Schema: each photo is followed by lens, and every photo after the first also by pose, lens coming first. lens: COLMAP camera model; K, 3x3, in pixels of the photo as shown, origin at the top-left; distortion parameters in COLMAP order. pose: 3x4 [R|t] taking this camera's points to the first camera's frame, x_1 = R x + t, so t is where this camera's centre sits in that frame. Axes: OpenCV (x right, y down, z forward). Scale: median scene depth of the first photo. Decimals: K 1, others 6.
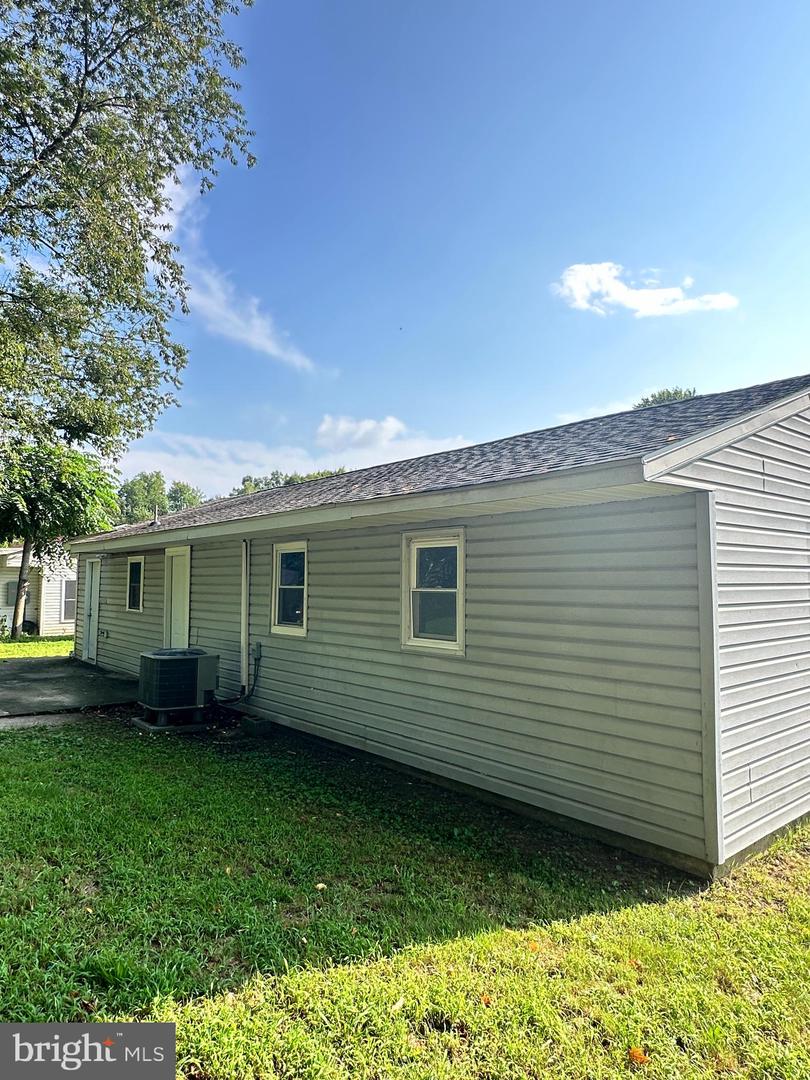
lens RADIAL K [[674.8, 0, 407.1], [0, 674.8, 541.6], [0, 0, 1]] dist [0.002675, -0.002347]
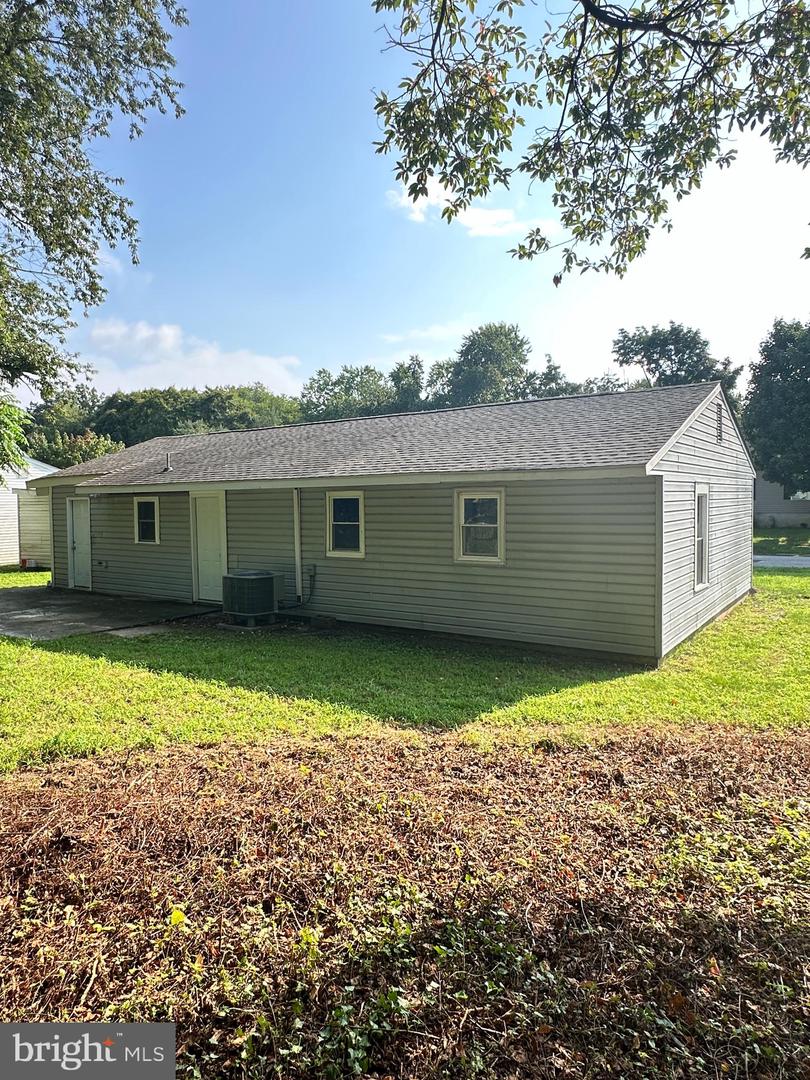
lens RADIAL K [[685.1, 0, 403.3], [0, 685.1, 535.8], [0, 0, 1]] dist [-0.003178, 0.002449]
pose [[0.964270, -0.026973, 0.263546, -0.489676], [-0.002060, 0.994010, 0.109270, -0.070000], [-0.264914, -0.105909, 0.958438, -0.443106]]
